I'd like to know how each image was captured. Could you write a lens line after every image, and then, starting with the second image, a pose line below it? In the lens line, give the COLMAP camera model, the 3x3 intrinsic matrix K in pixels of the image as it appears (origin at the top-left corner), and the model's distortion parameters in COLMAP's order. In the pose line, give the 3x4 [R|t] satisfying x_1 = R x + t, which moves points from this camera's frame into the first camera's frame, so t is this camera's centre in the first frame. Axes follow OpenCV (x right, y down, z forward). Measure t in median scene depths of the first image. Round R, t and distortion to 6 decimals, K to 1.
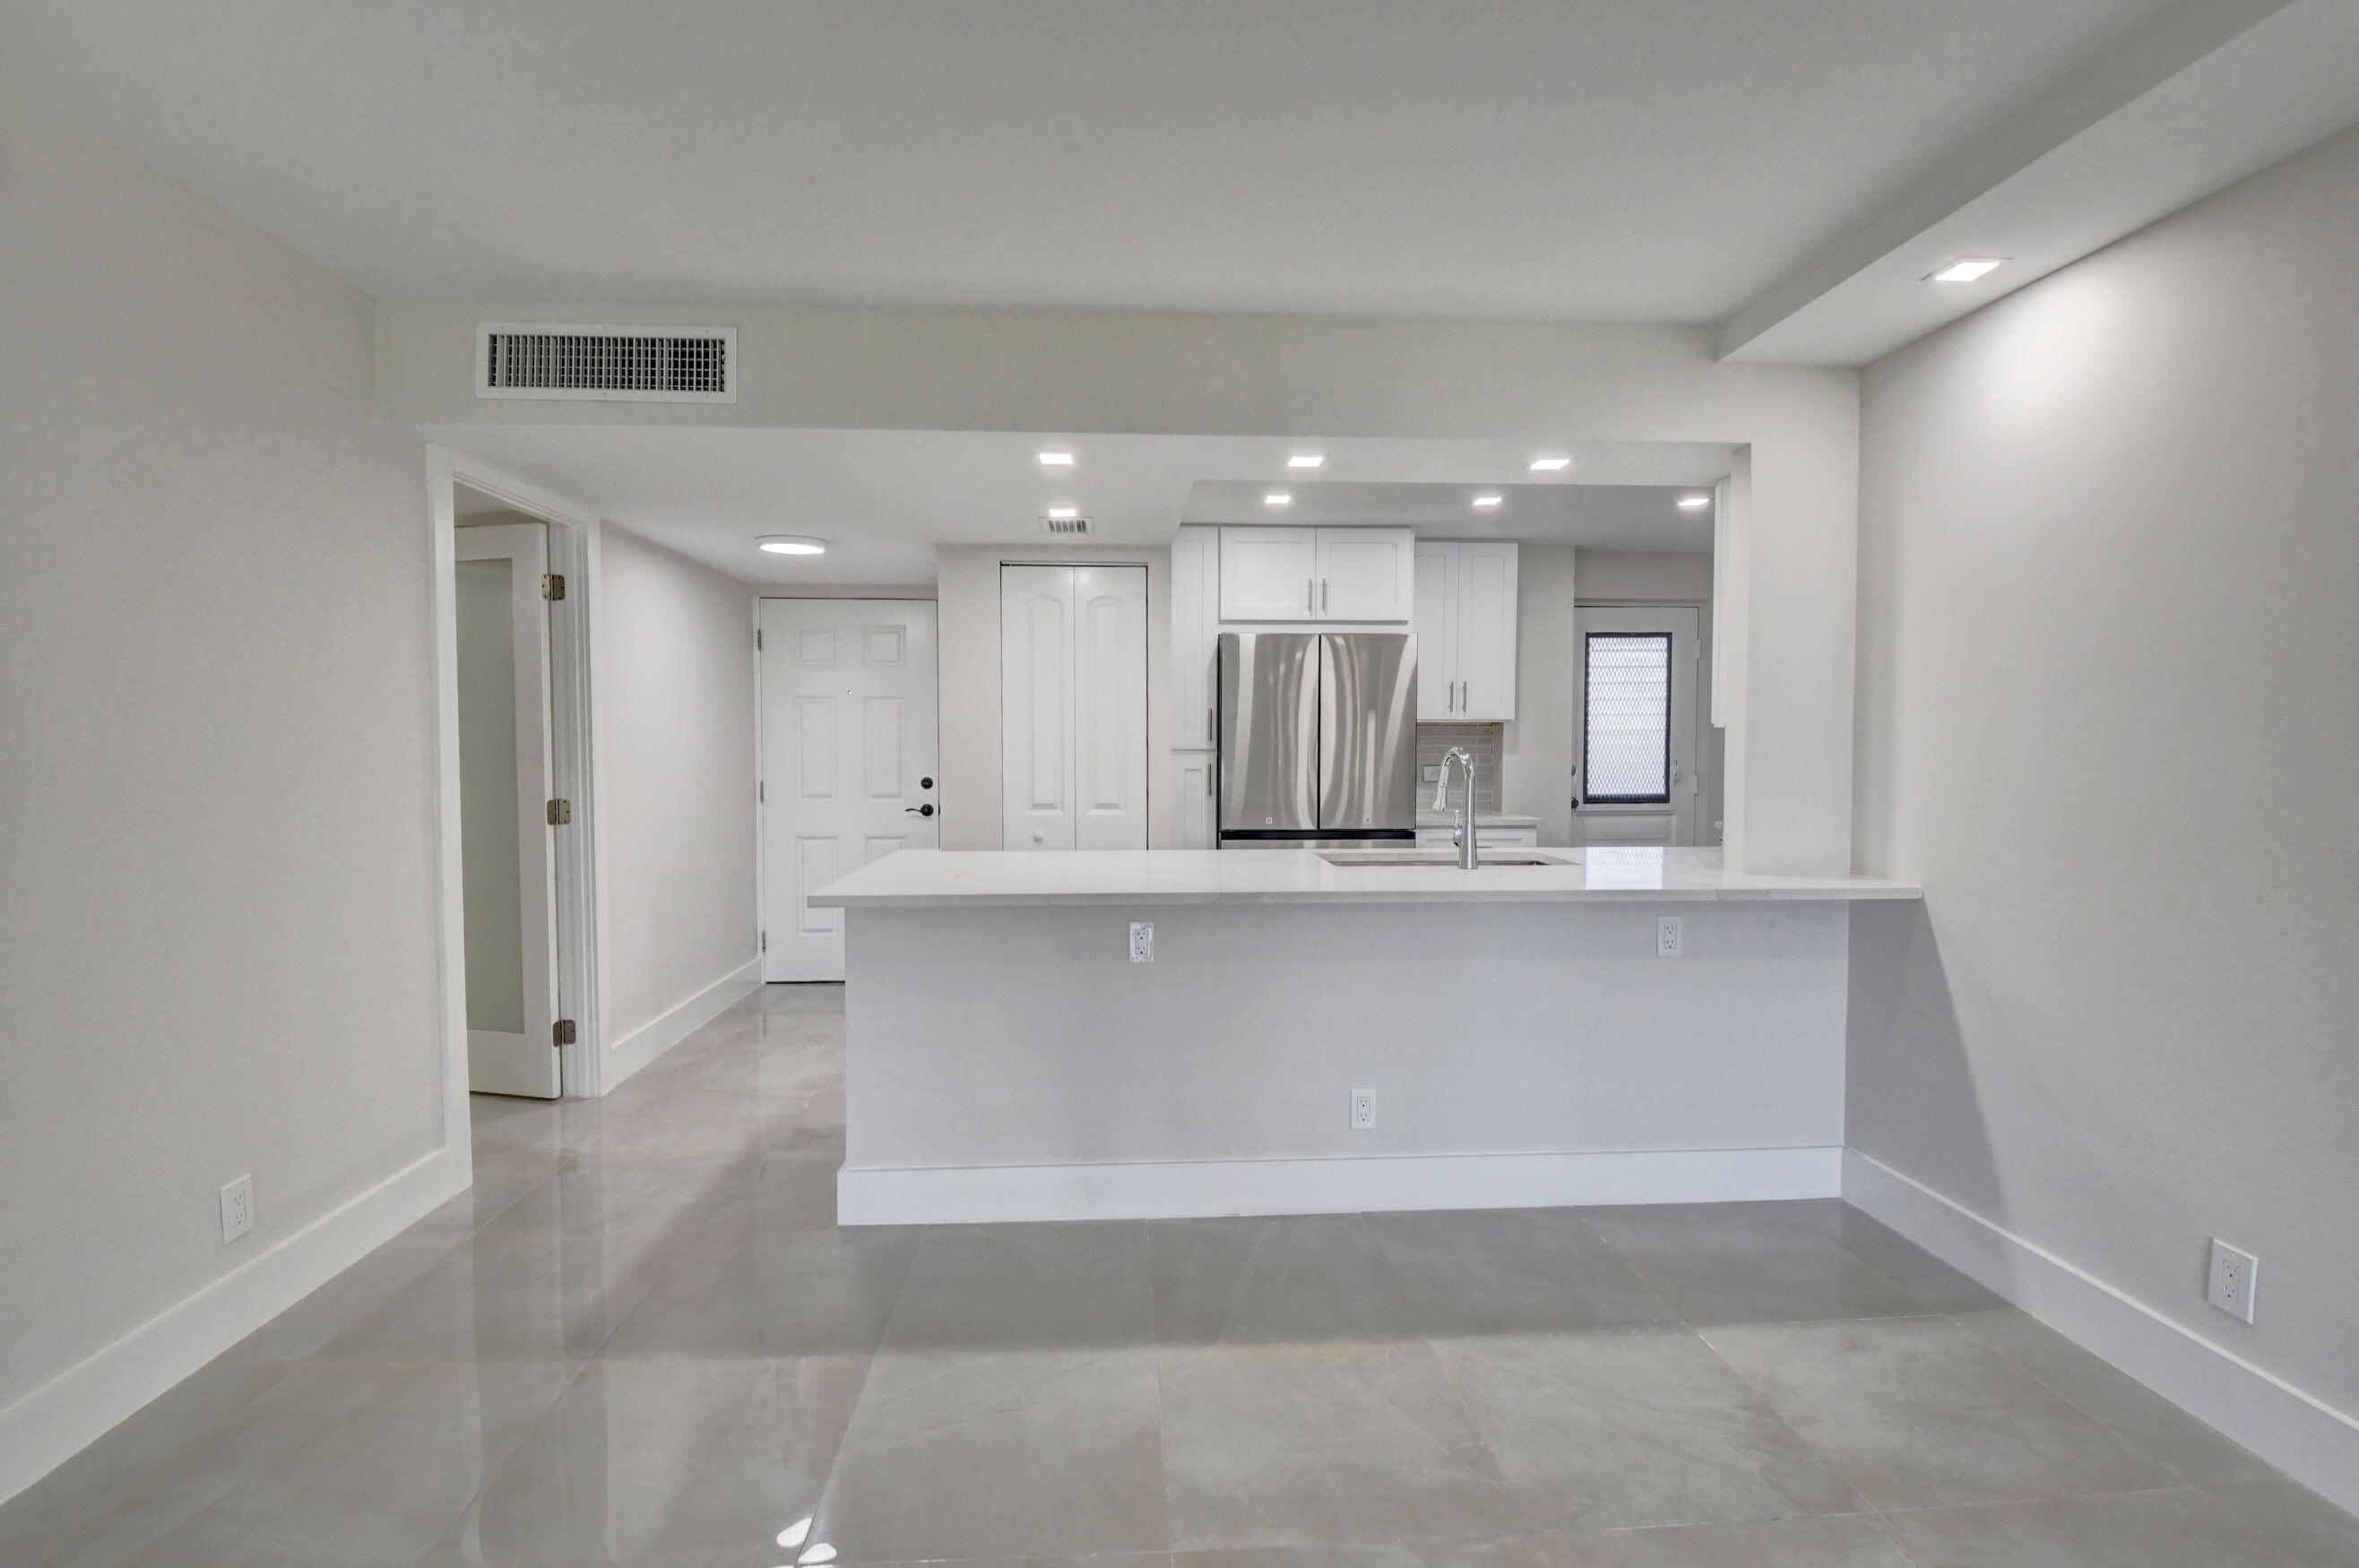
lens RADIAL K [[1039.6, 0, 1169.1], [0, 1039.6, 782.4], [0, 0, 1]] dist [-0.029805, -0.002190]
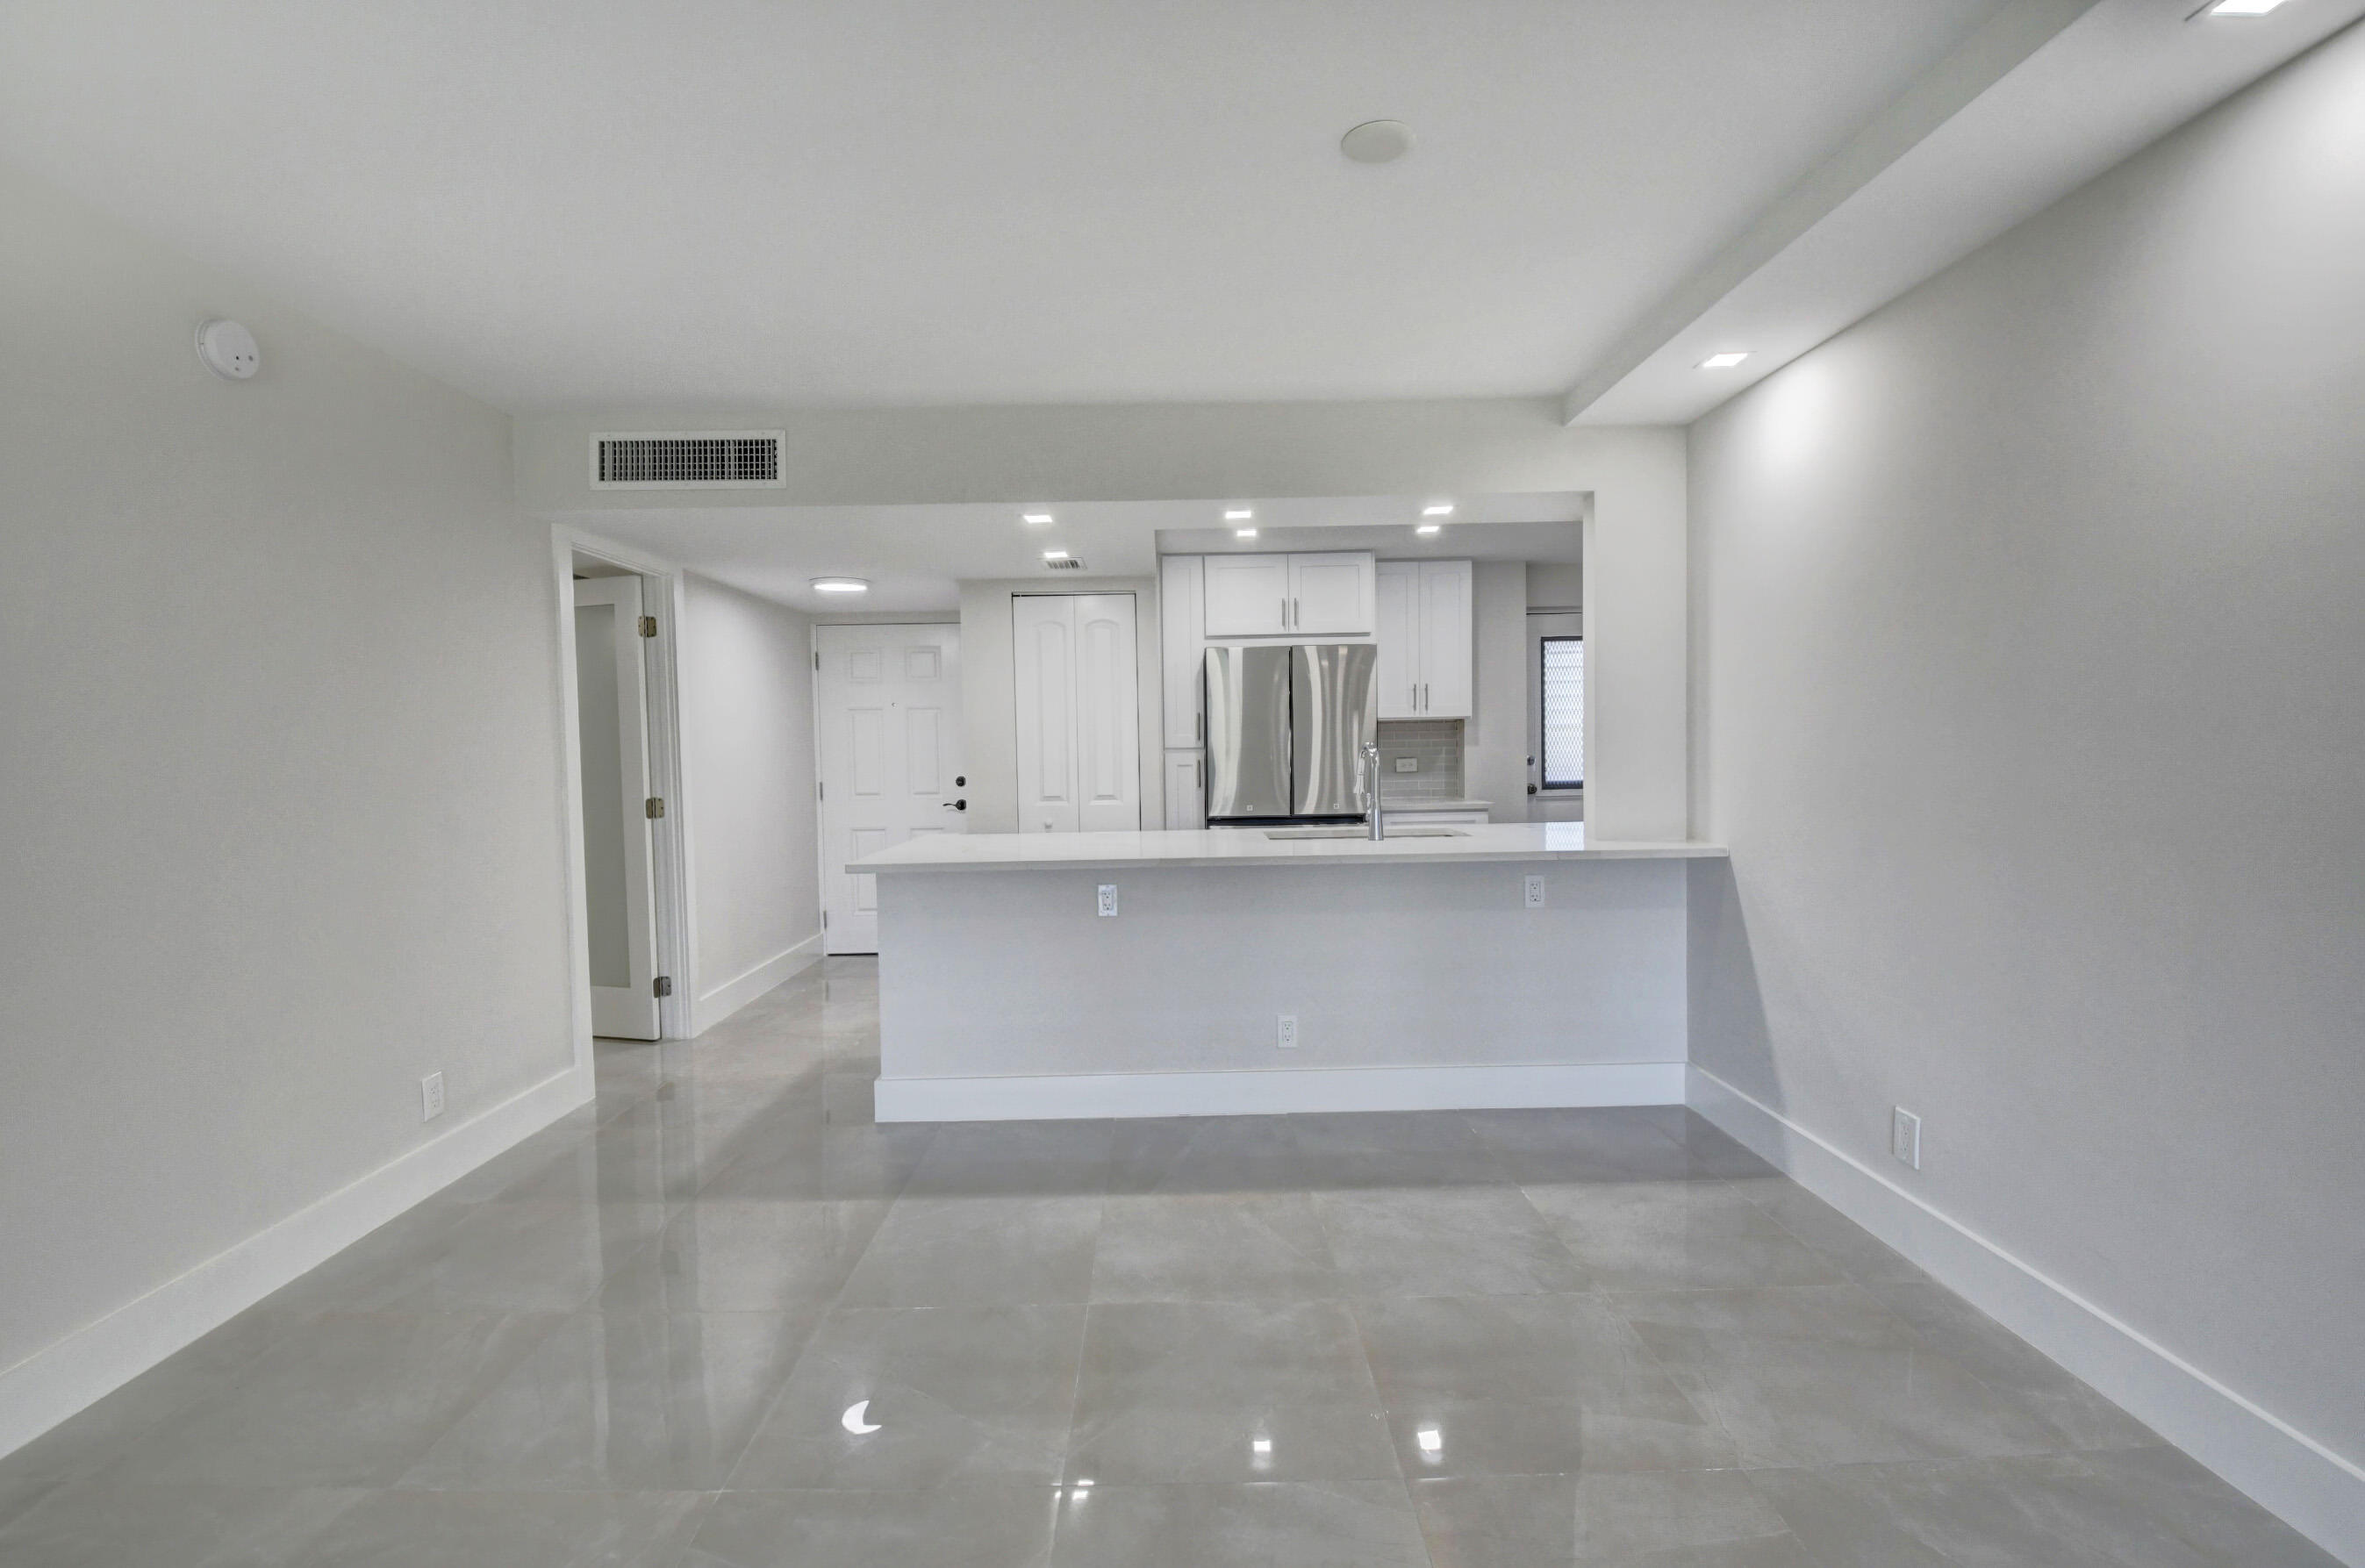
lens RADIAL K [[1042.3, 0, 1195.1], [0, 1042.3, 785.2], [0, 0, 1]] dist [-0.029805, -0.002190]
pose [[0.998950, -0.017046, -0.042530, 0.135356], [0.017161, 0.999850, 0.002340, 0.012298], [0.042484, -0.003068, 0.999092, -0.266177]]
